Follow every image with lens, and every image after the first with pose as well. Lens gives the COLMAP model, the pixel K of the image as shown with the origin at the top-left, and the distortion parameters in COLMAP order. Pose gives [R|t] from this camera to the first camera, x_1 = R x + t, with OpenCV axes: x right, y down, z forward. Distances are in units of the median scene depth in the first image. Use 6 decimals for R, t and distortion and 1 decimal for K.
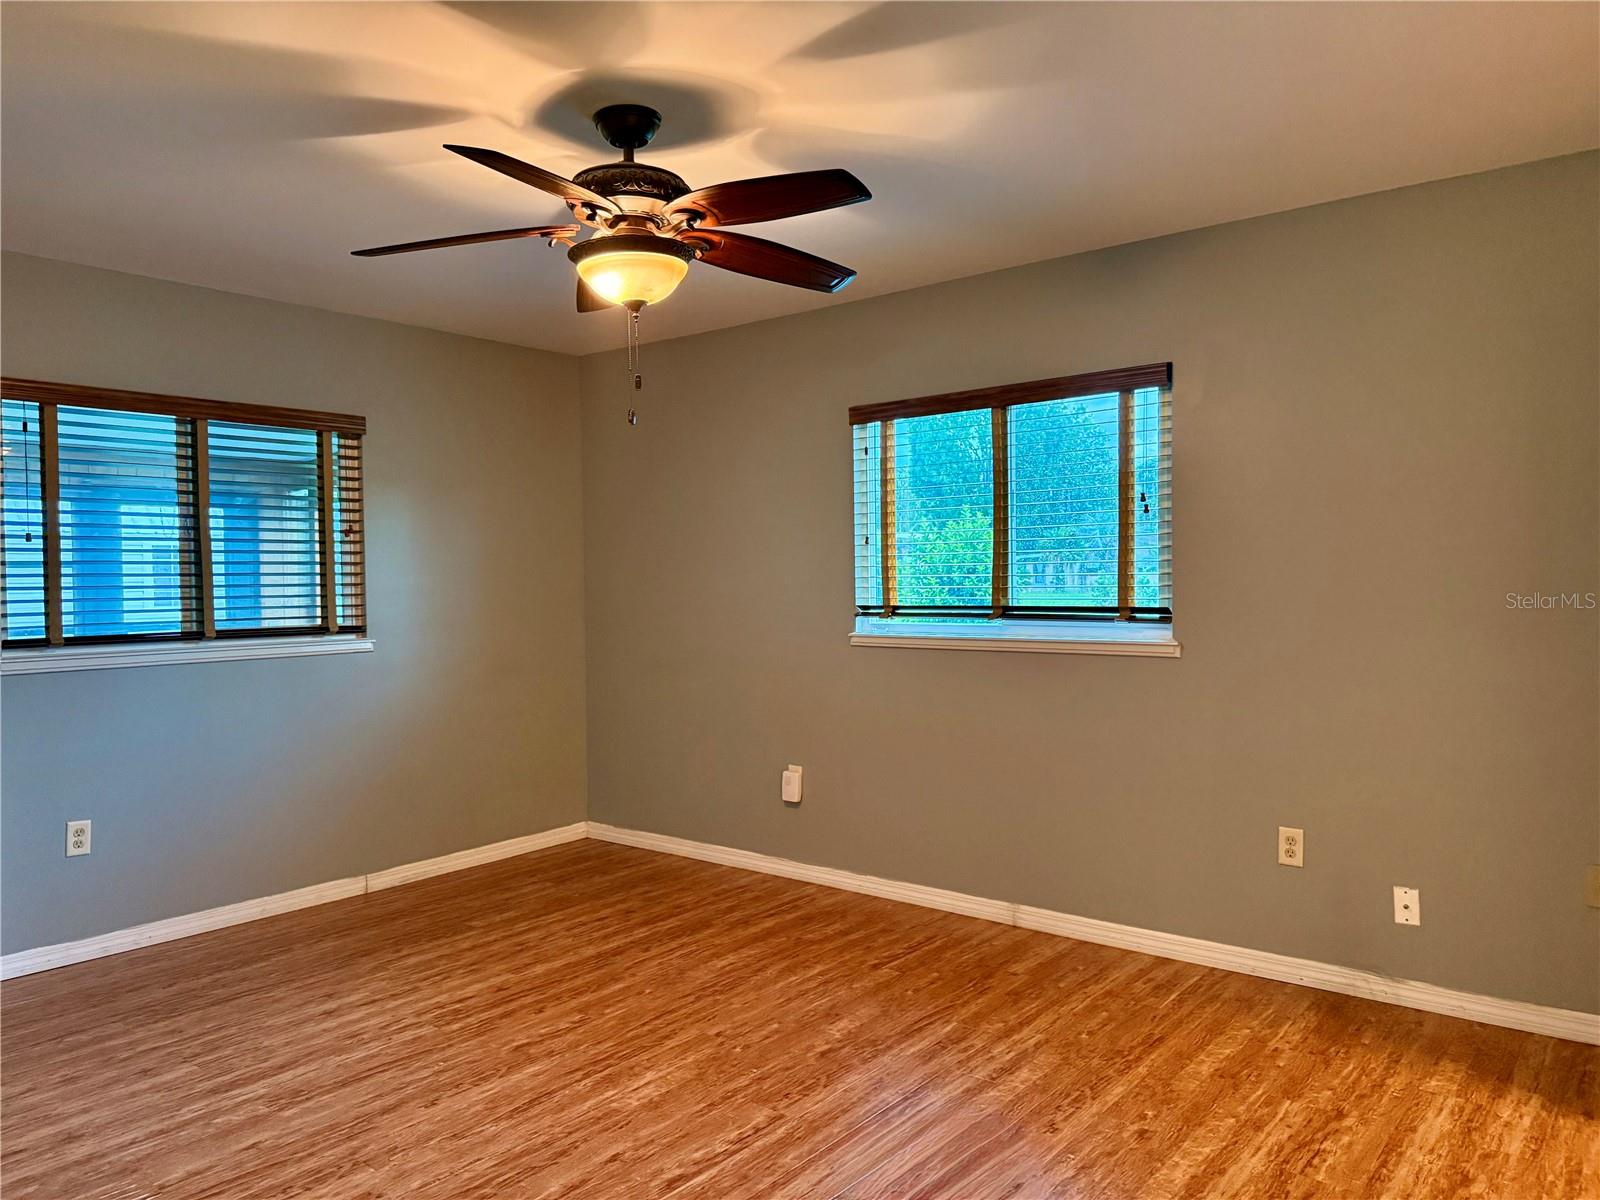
lens RADIAL K [[1137.1, 0, 800.0], [0, 1137.1, 600.0], [0, 0, 1]] dist [0.038229, -0.006156]
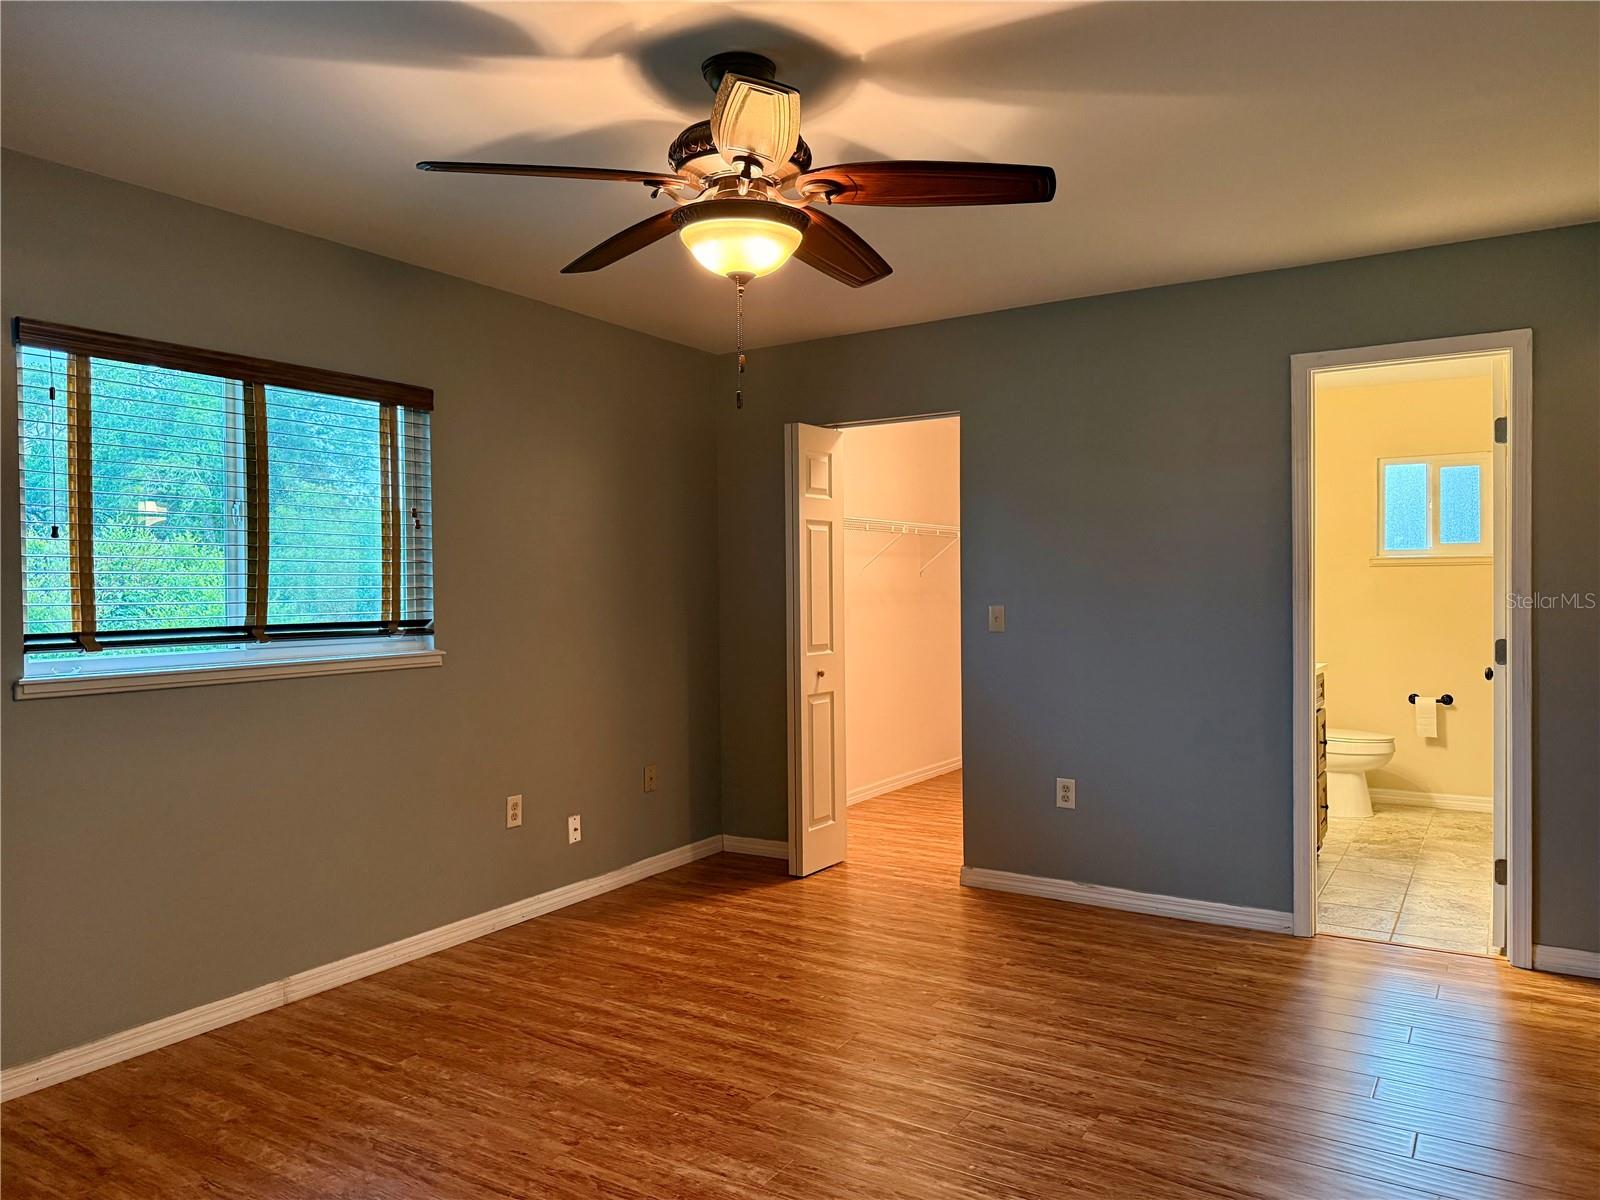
lens RADIAL K [[1137.1, 0, 800.0], [0, 1137.1, 600.0], [0, 0, 1]] dist [0.038229, -0.006156]
pose [[-0.114464, 0.000992, 0.993427, -0.821460], [0.030990, 0.999516, 0.002573, -0.003692], [-0.992944, 0.031081, -0.114439, 0.838054]]
